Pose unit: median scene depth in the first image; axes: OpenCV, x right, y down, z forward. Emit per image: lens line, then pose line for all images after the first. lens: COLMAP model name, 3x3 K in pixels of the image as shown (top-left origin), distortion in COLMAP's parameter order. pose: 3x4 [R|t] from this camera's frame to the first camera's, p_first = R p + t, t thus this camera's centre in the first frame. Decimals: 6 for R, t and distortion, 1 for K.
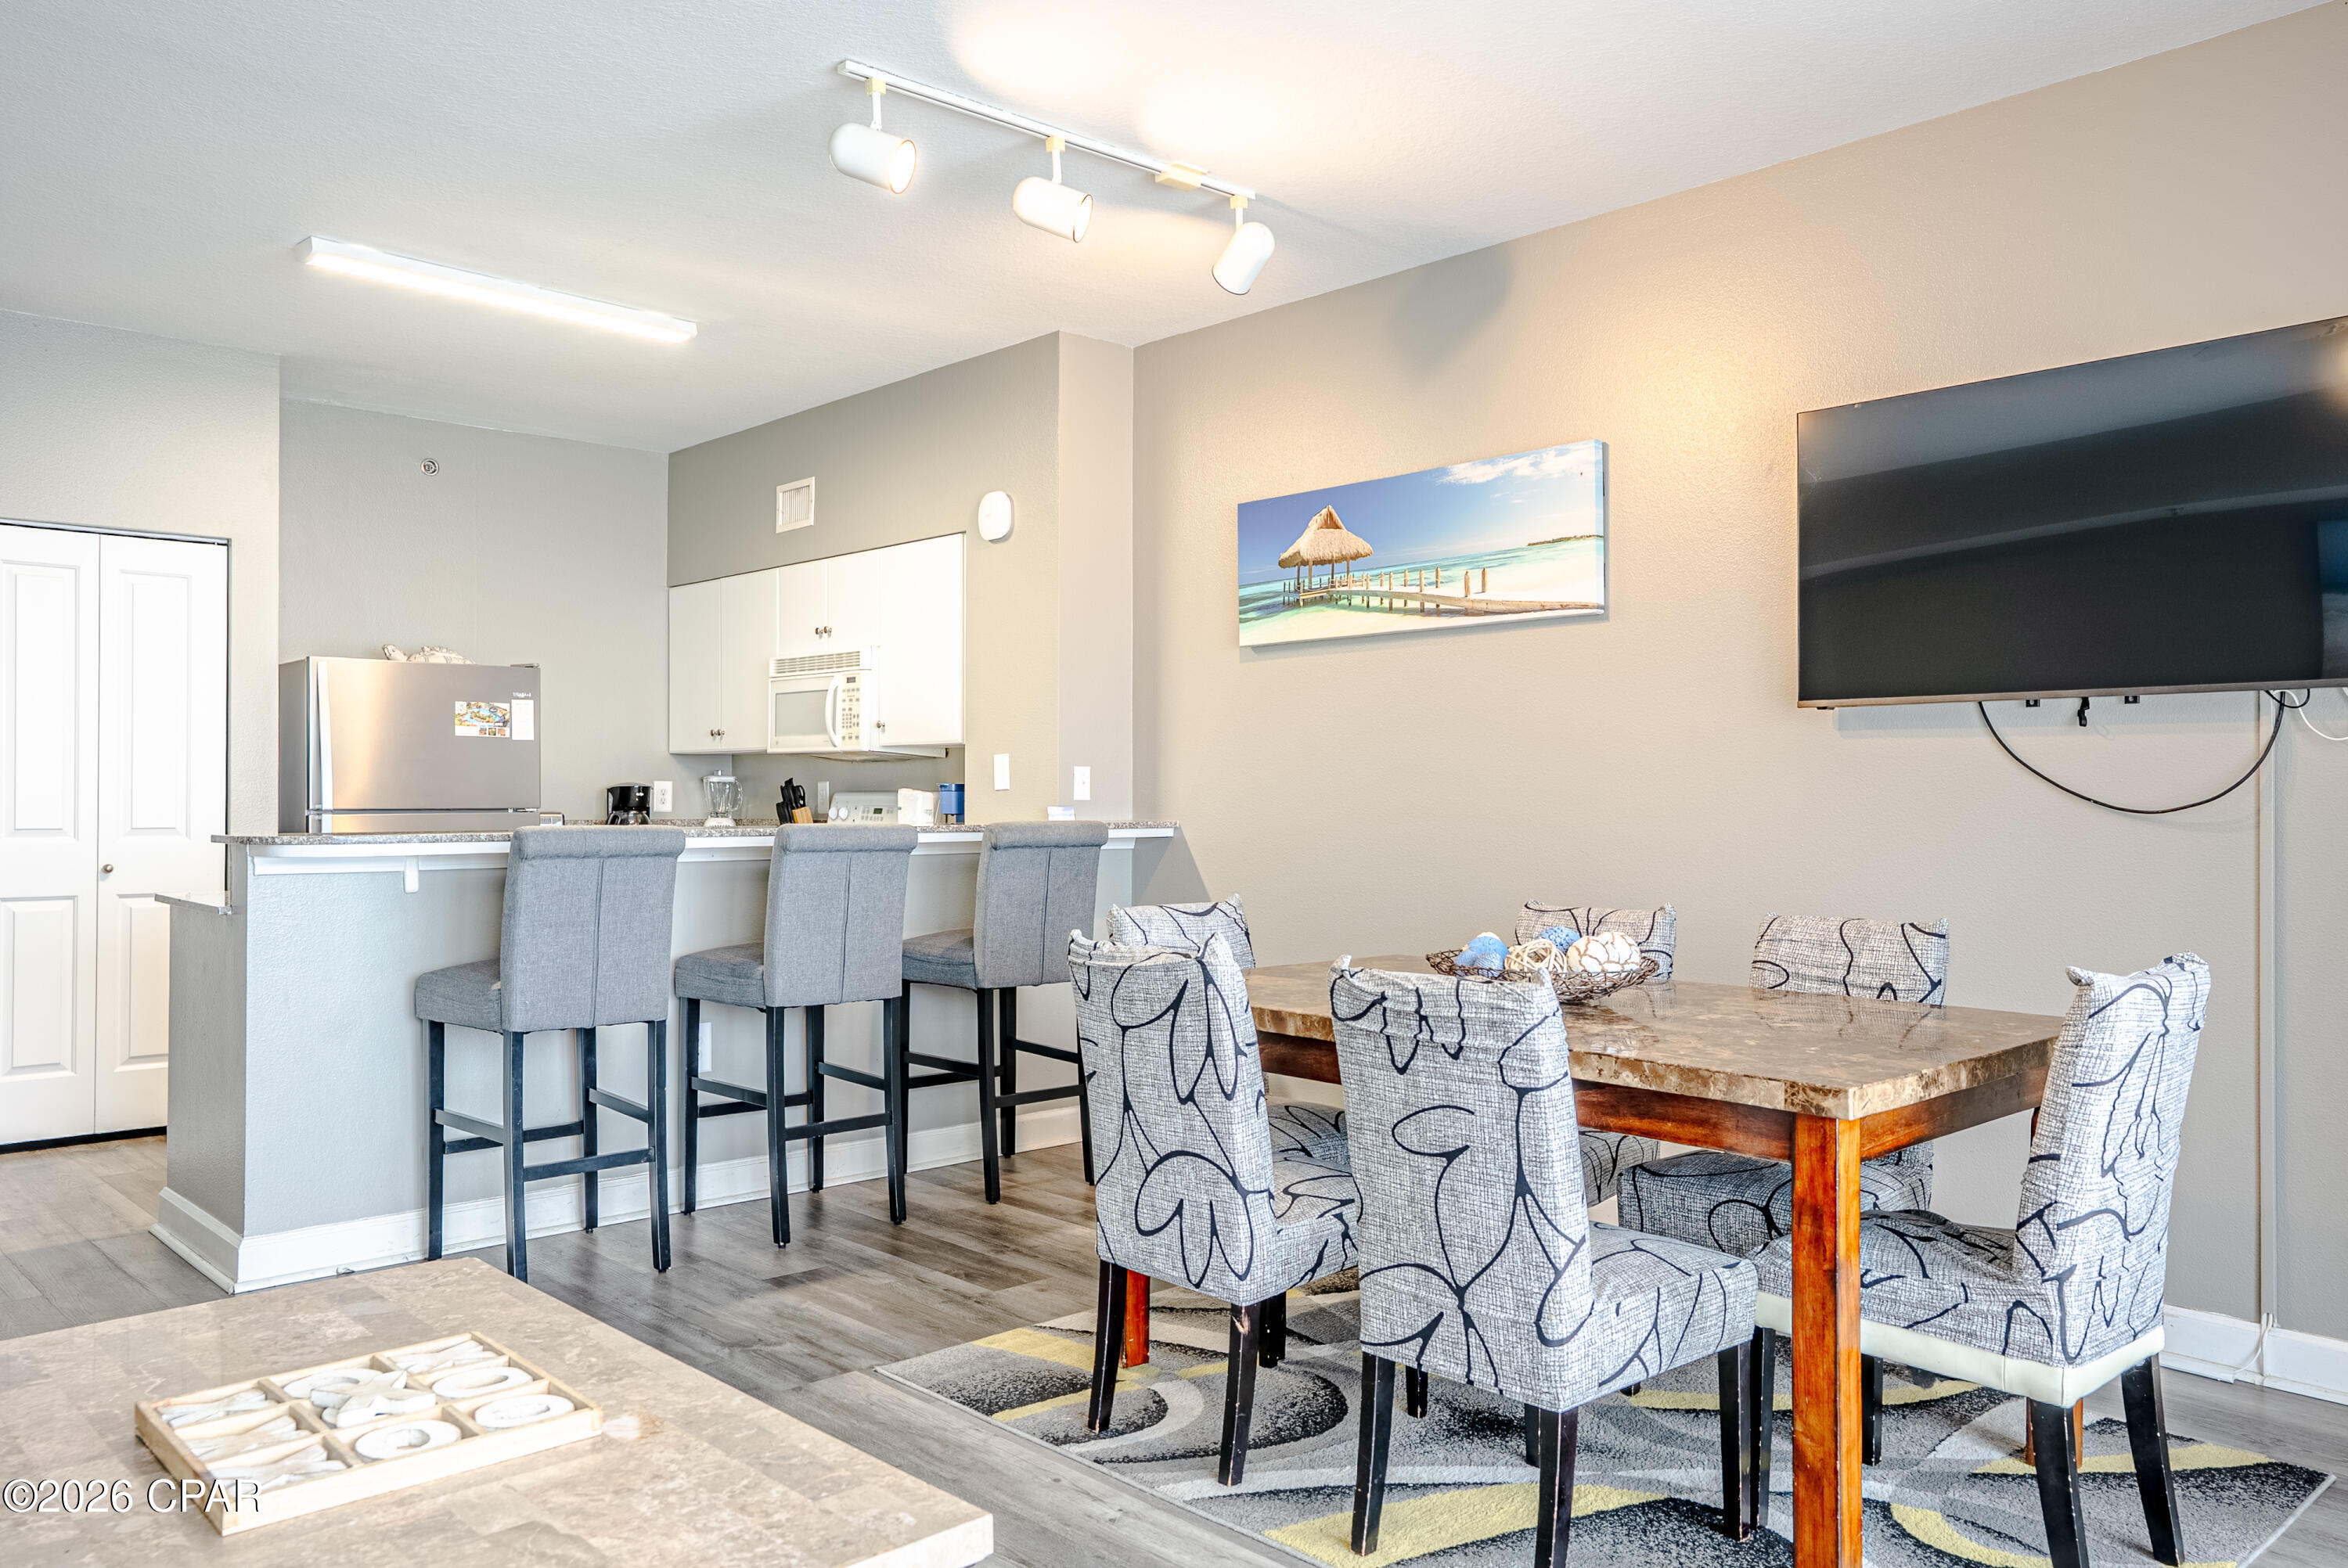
lens RADIAL K [[1738.2, 0, 1180.1], [0, 1738.2, 790.5], [0, 0, 1]] dist [-0.001344, 0.044200]
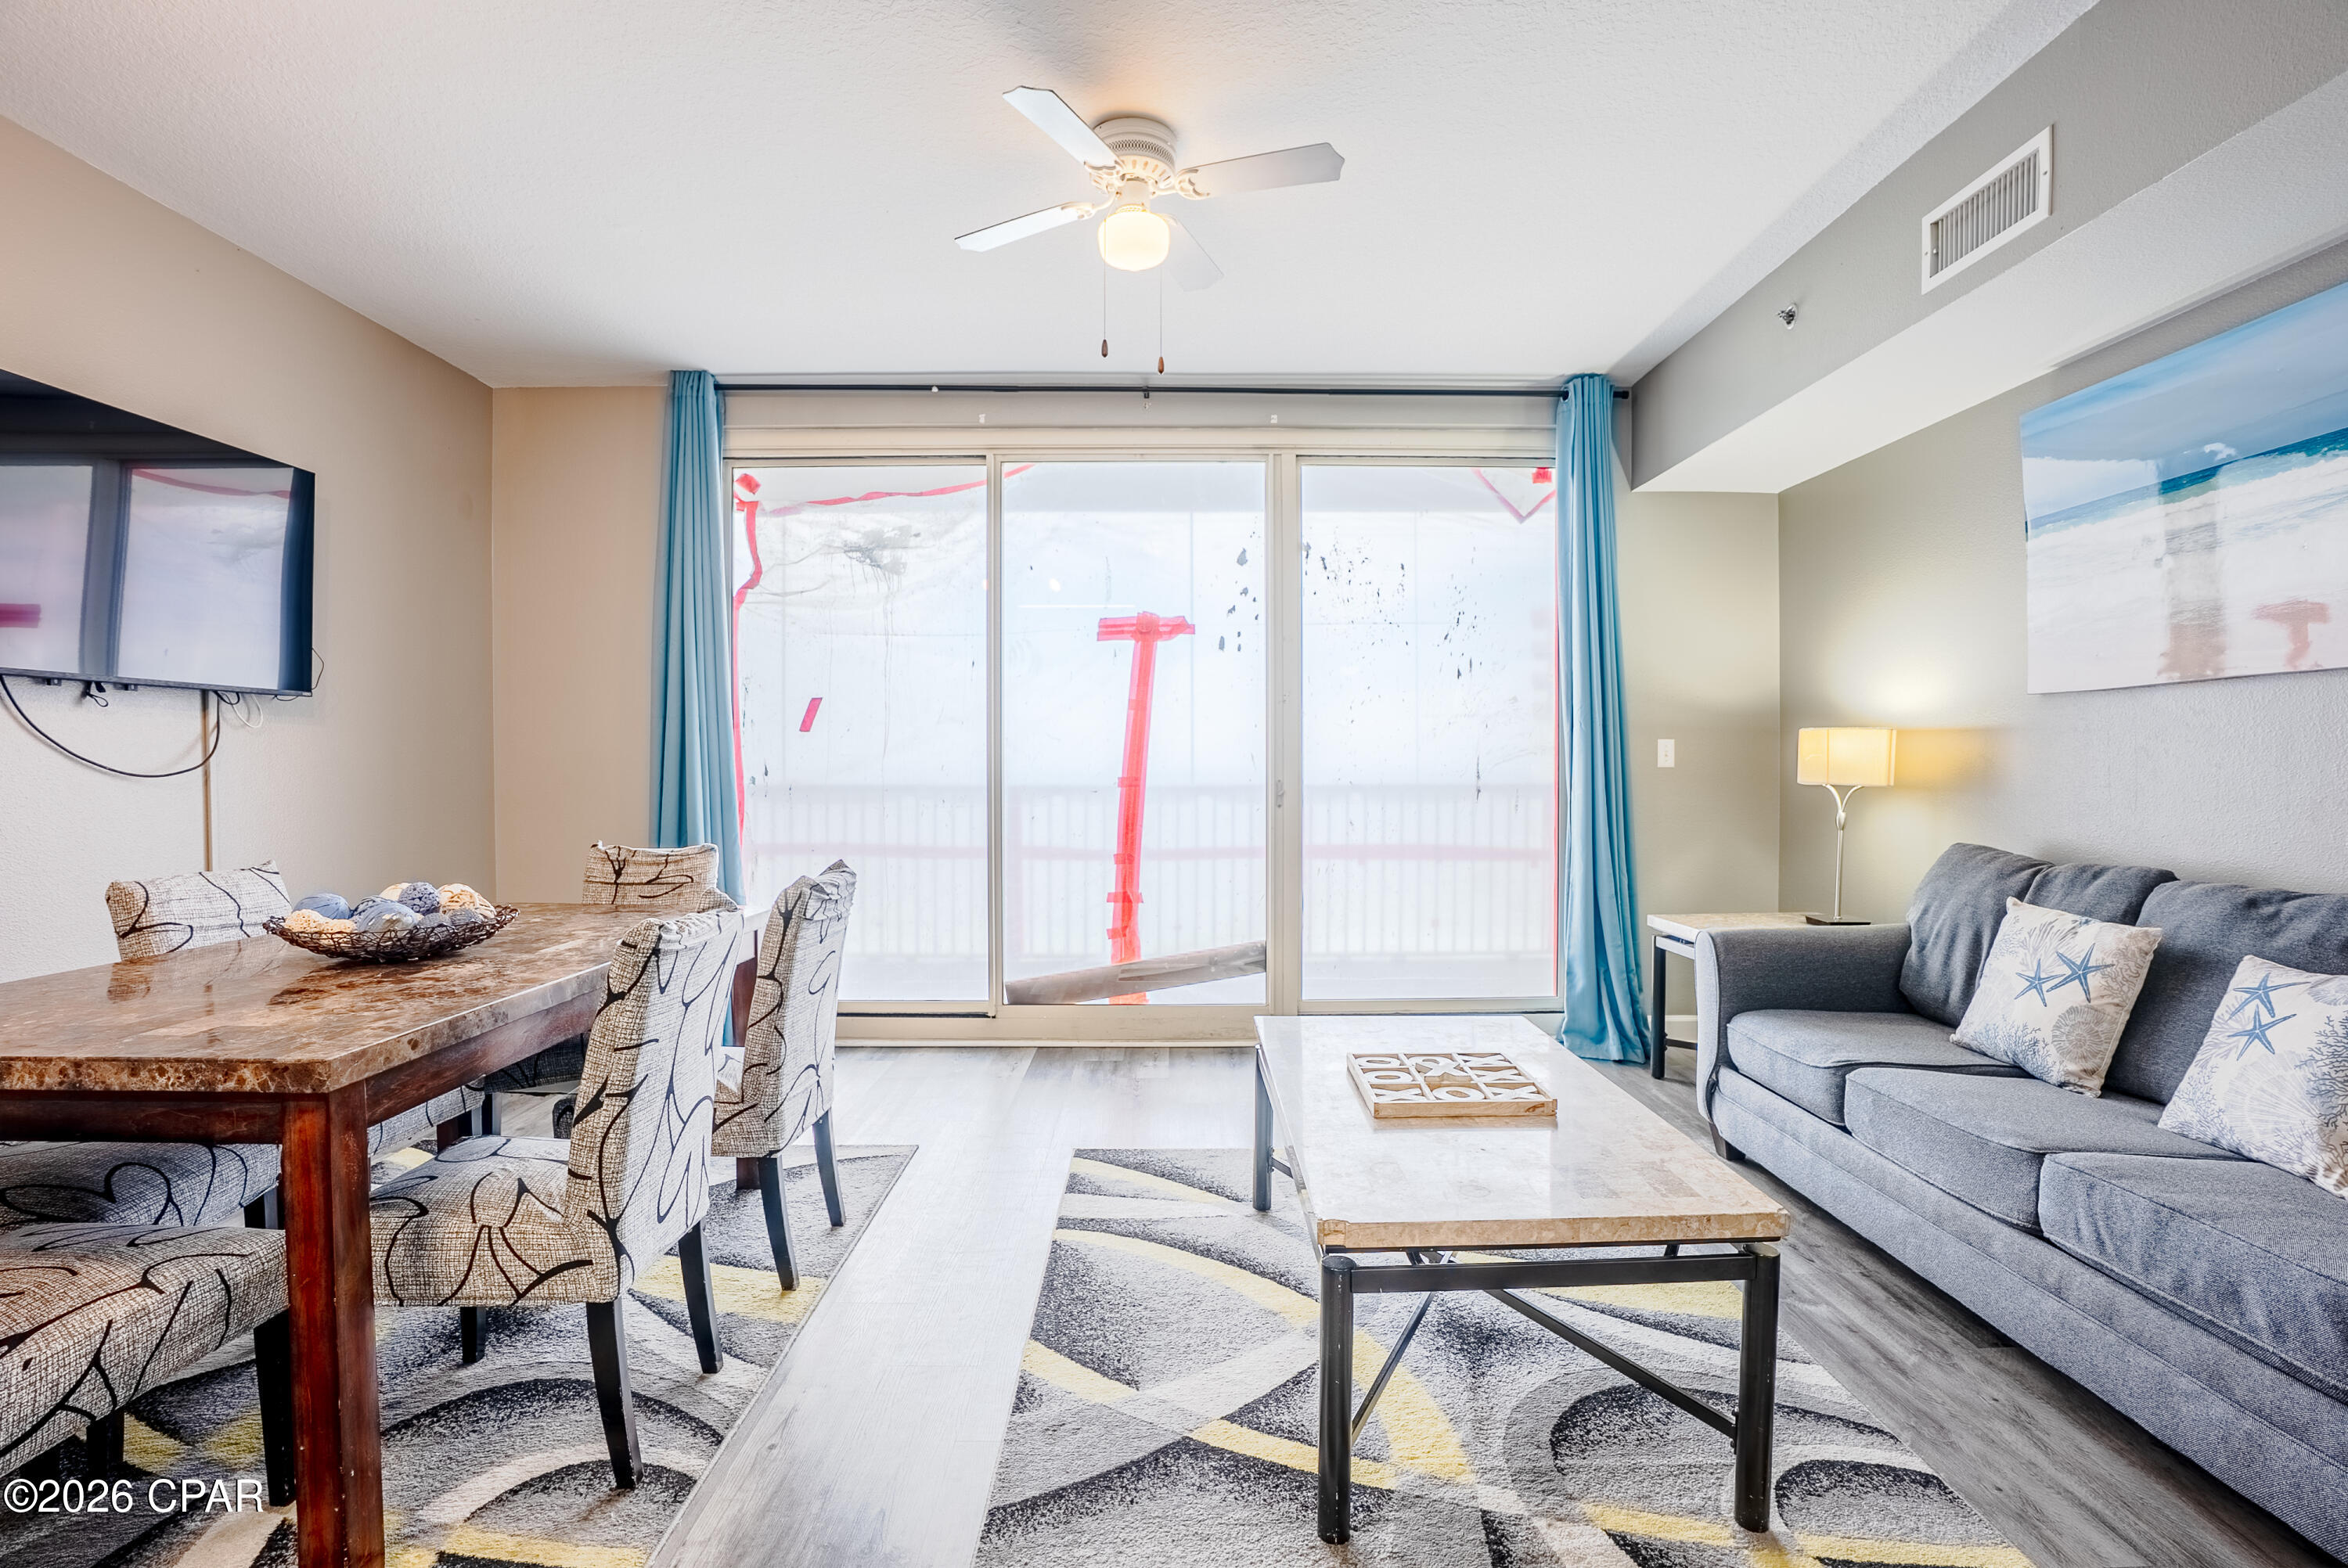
lens RADIAL K [[1094.2, 0, 1191.5], [0, 1094.2, 781.2], [0, 0, 1]] dist [-0.059614, 0.021670]
pose [[-0.740786, -0.012685, 0.671622, -0.391185], [-0.002926, 0.999873, 0.015657, 0.001437], [-0.671735, 0.009633, -0.740729, 0.767440]]
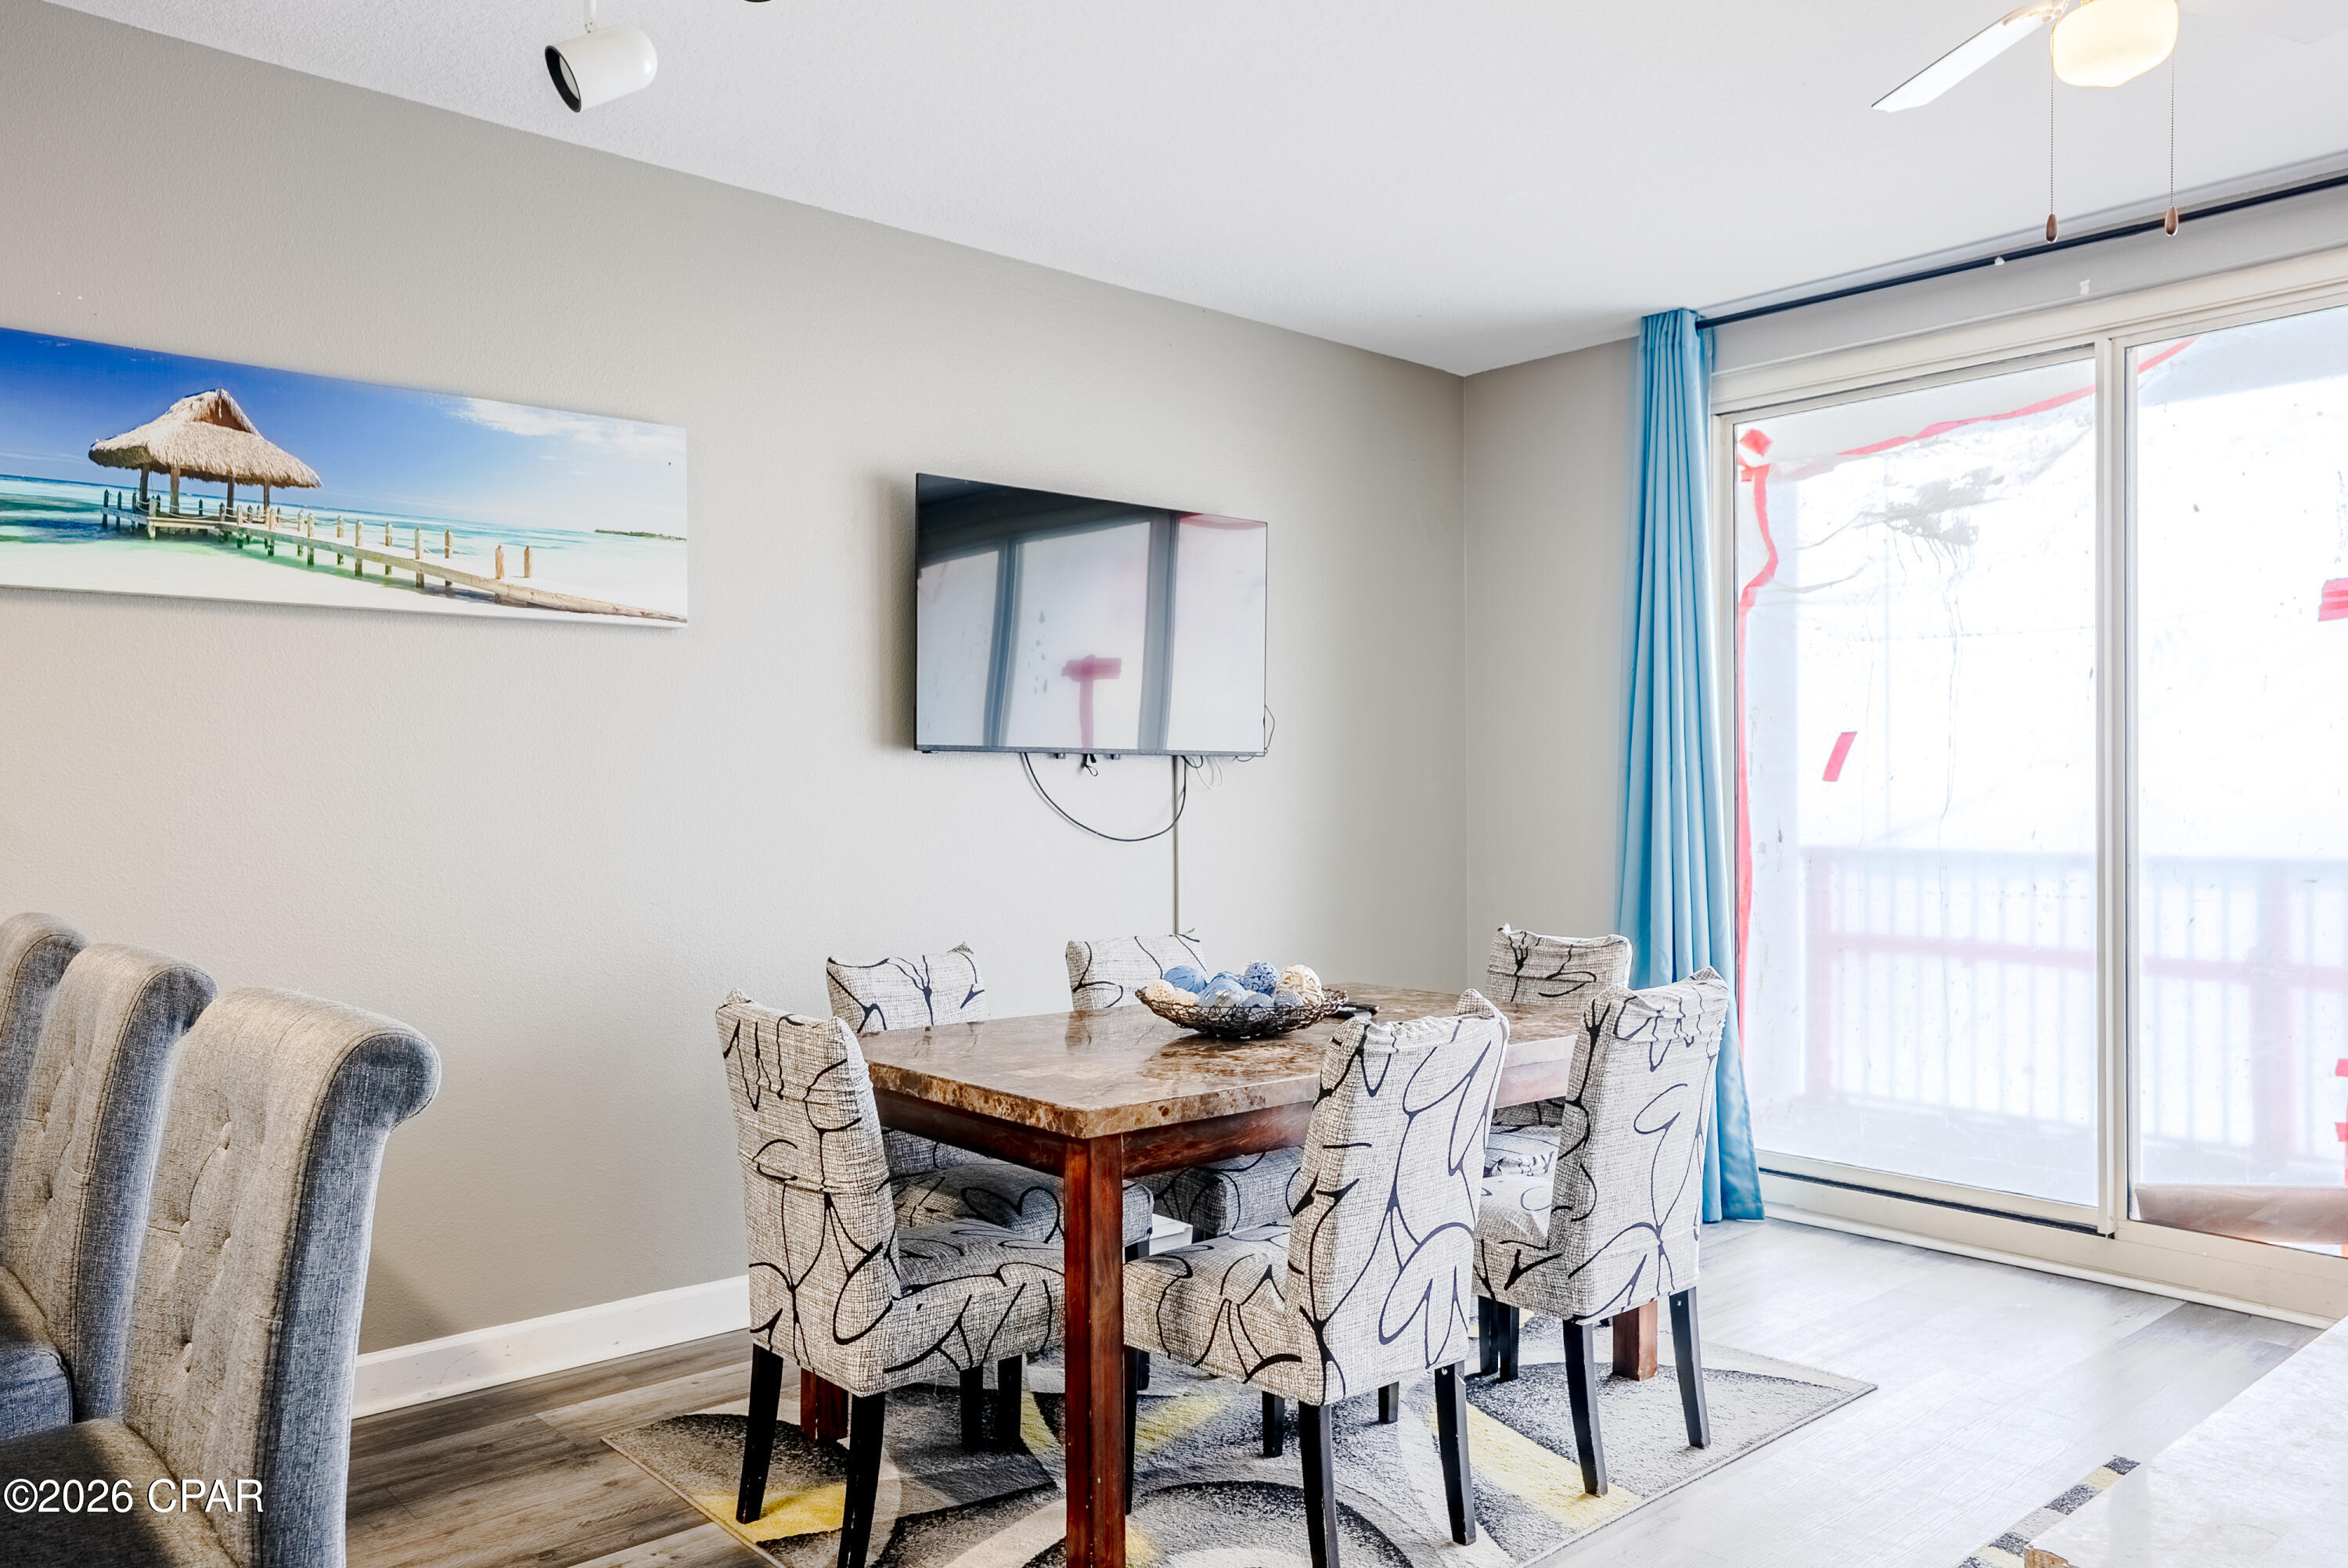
lens RADIAL K [[1681.3, 0, 1178.3], [0, 1681.3, 792.4], [0, 0, 1]] dist [0.000056, 0.028027]
pose [[0.024856, 0.000435, 0.999691, -0.551391], [-0.000035, 1.000000, -0.000435, -0.017638], [-0.999691, -0.000024, 0.024856, 0.672548]]
